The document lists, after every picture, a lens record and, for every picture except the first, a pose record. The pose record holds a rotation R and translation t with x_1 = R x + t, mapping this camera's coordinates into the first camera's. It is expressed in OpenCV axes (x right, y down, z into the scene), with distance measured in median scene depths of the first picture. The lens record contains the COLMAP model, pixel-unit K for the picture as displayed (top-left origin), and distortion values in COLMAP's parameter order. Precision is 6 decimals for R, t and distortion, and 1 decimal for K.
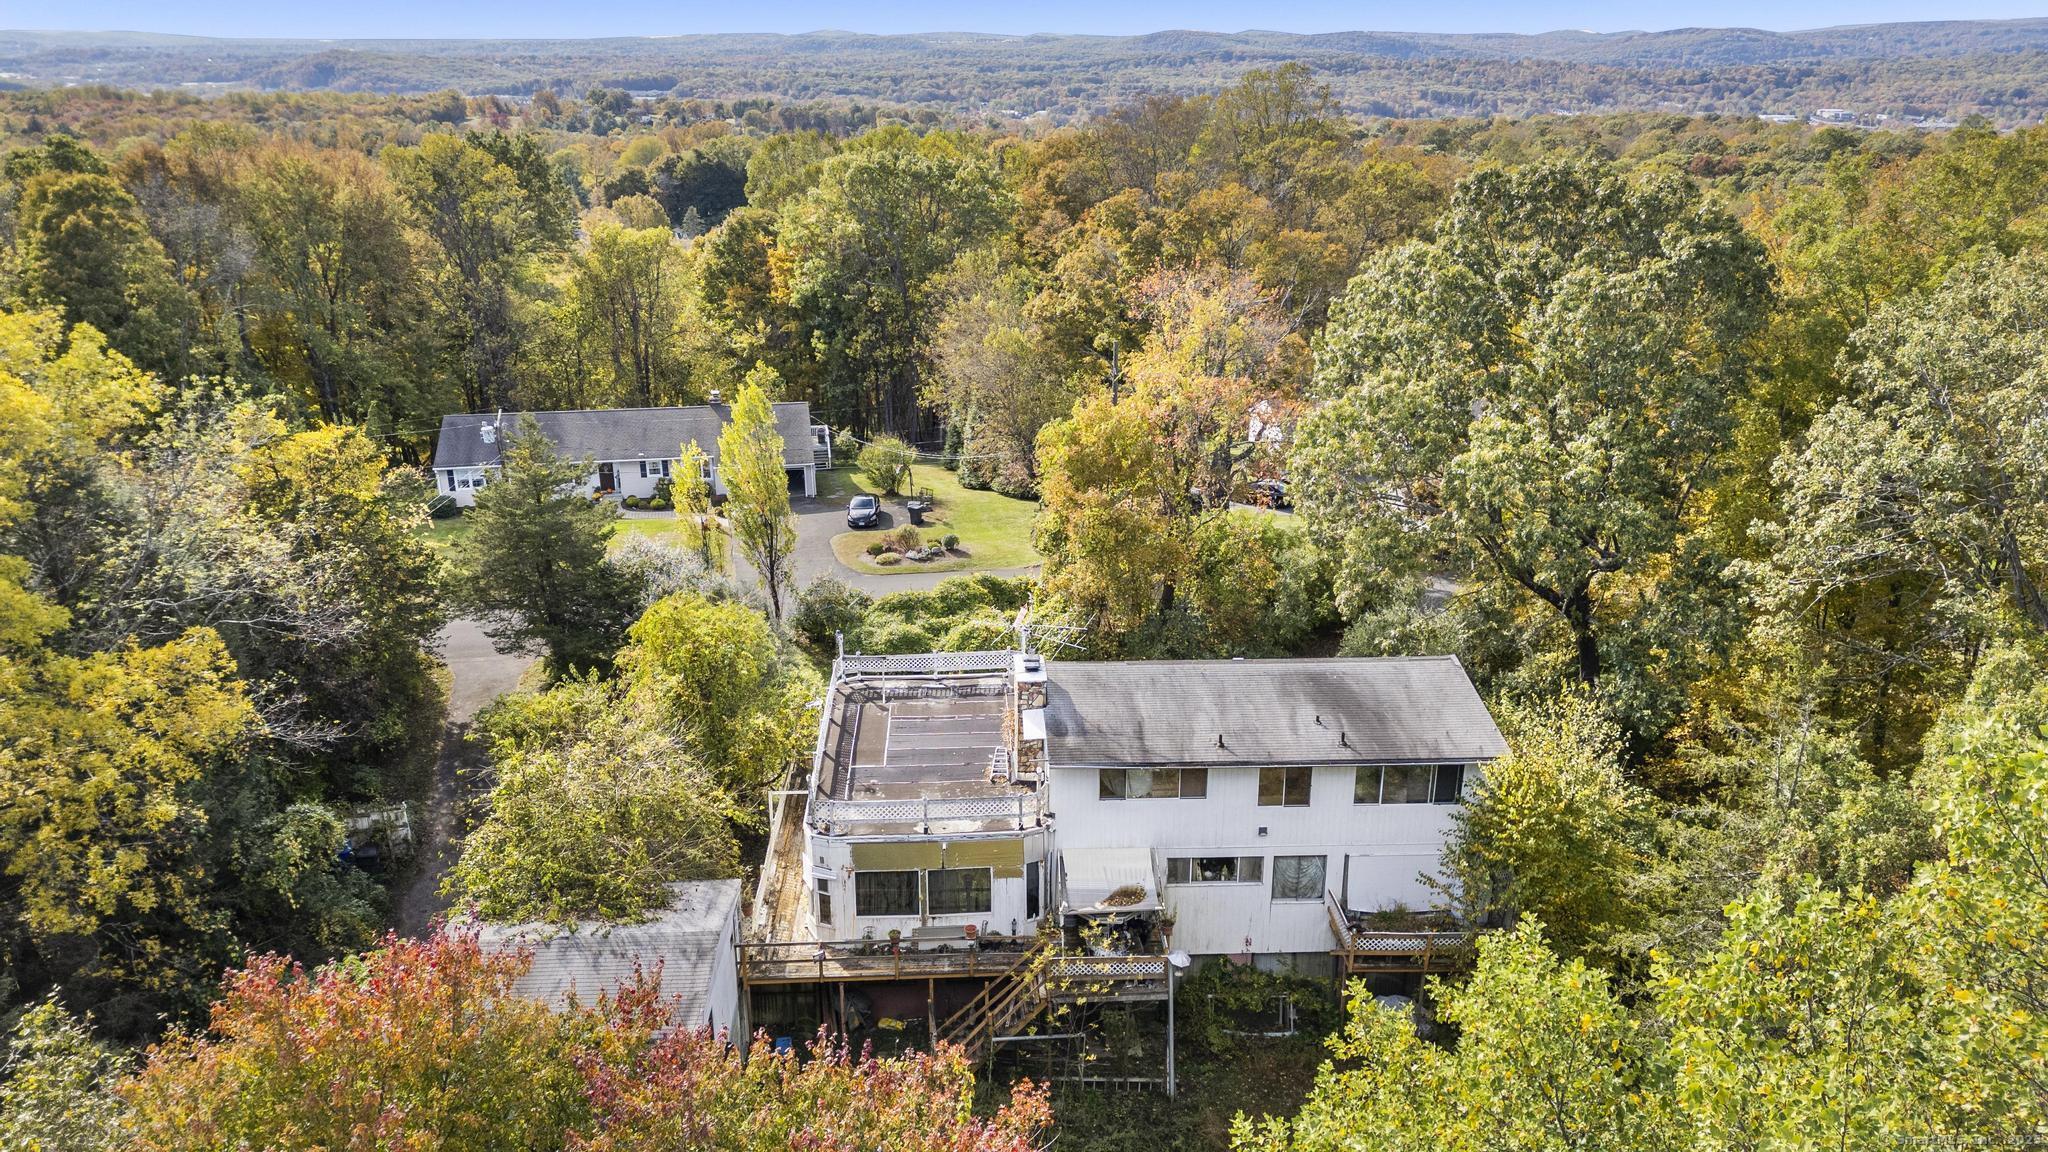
lens RADIAL K [[1424.3, 0, 1024.0], [0, 1424.3, 576.0], [0, 0, 1]] dist [0.163112, -0.349712]
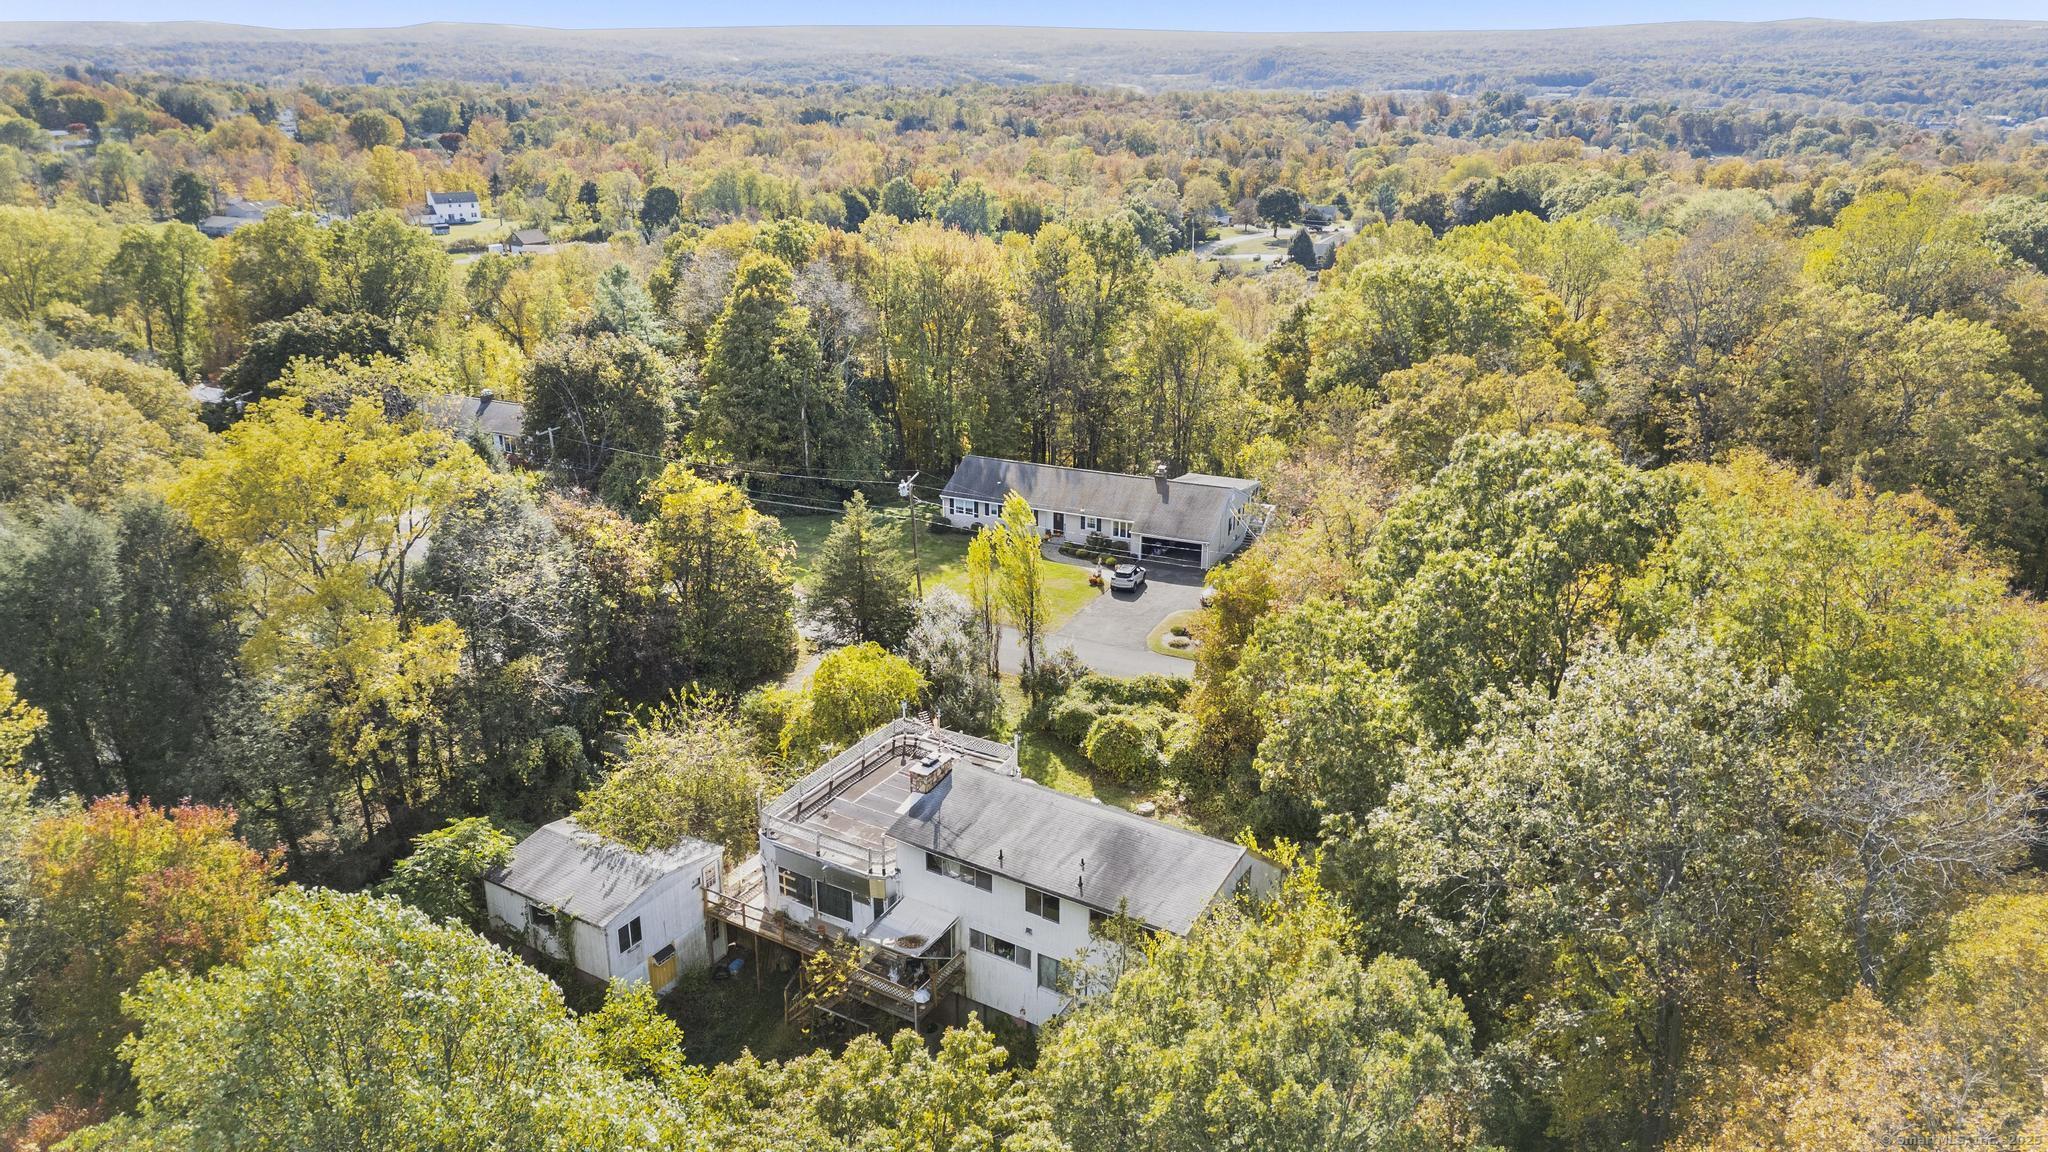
lens RADIAL K [[1423.3, 0, 1030.3], [0, 1423.3, 567.6], [0, 0, 1]] dist [0.124754, -0.158409]
pose [[0.834539, 0.196059, -0.514884, 0.767374], [-0.195831, 0.979071, 0.055405, -0.219579], [0.514971, 0.054592, 0.855468, -0.145907]]
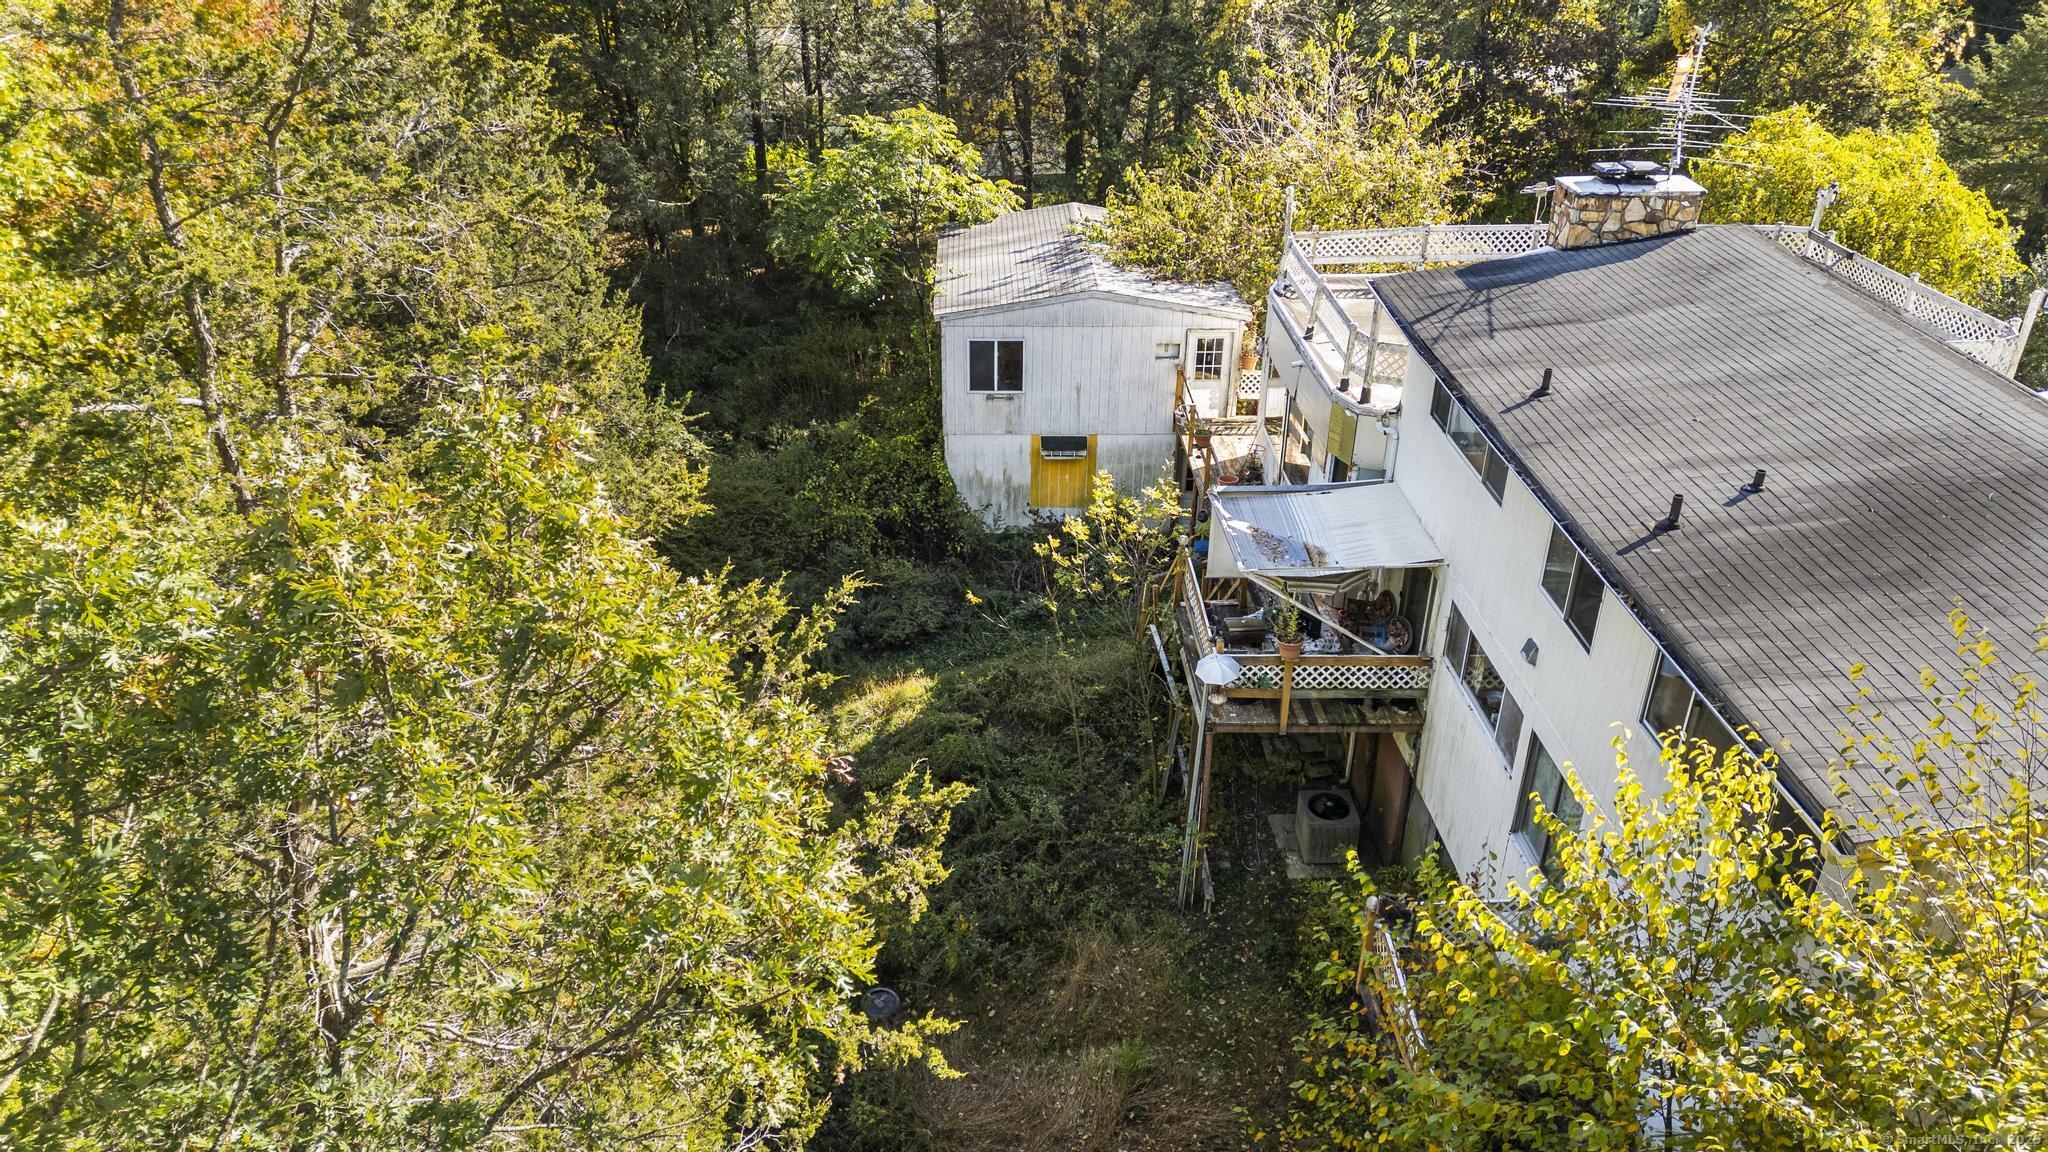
lens RADIAL K [[1424.3, 0, 1024.0], [0, 1424.3, 576.0], [0, 0, 1]] dist [0.163112, -0.349712]
pose [[-0.015273, 0.472402, -0.881251, 0.503102], [-0.360333, 0.819533, 0.445563, 0.030064], [0.932699, 0.324349, 0.157705, 0.781958]]
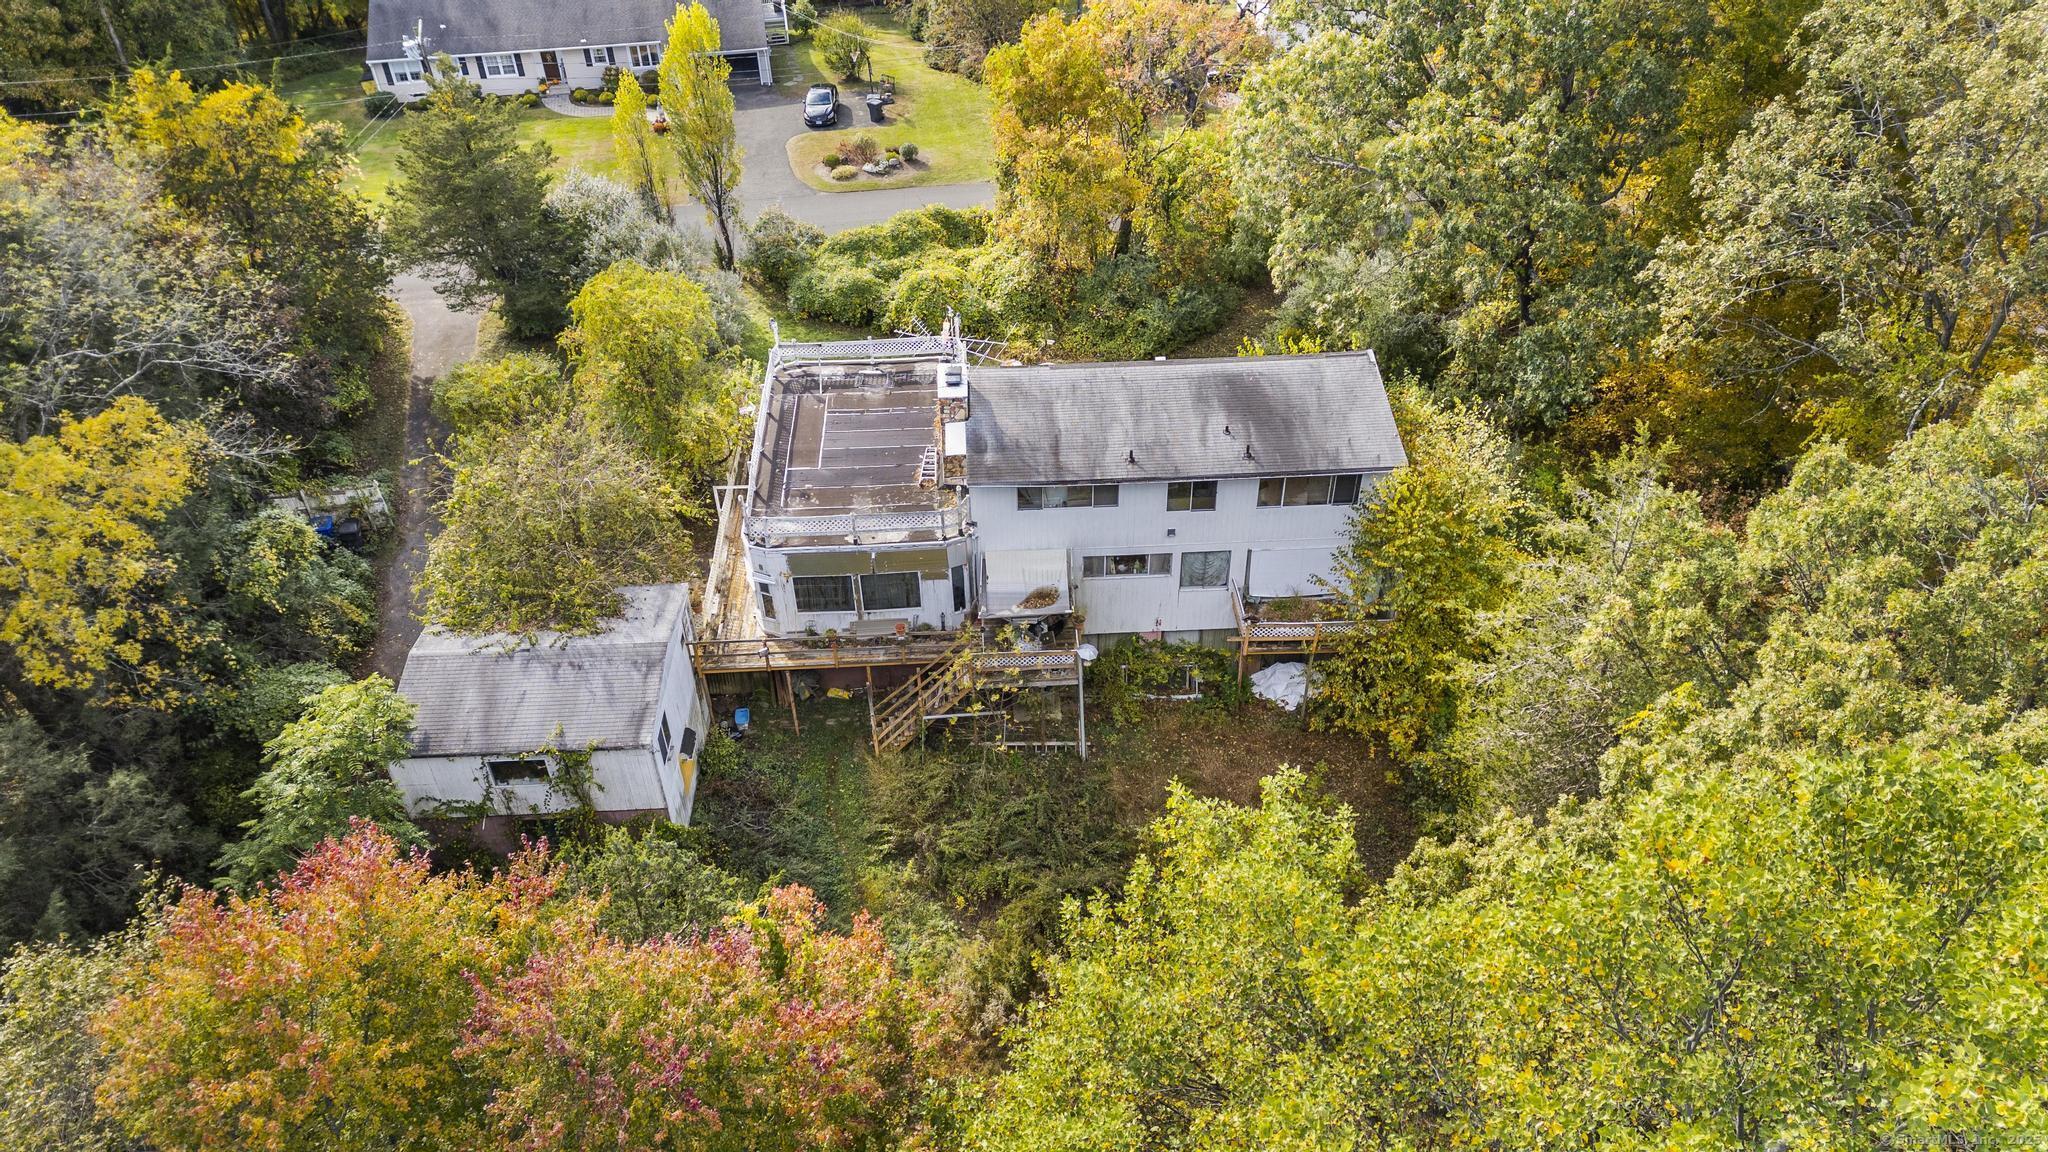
lens RADIAL K [[1424.3, 0, 1024.0], [0, 1424.3, 576.0], [0, 0, 1]] dist [0.163112, -0.349712]
pose [[0.999869, -0.010895, -0.011935, 0.067166], [0.014205, 0.944708, 0.327604, -0.139761], [0.007706, -0.327731, 0.944740, -0.018521]]
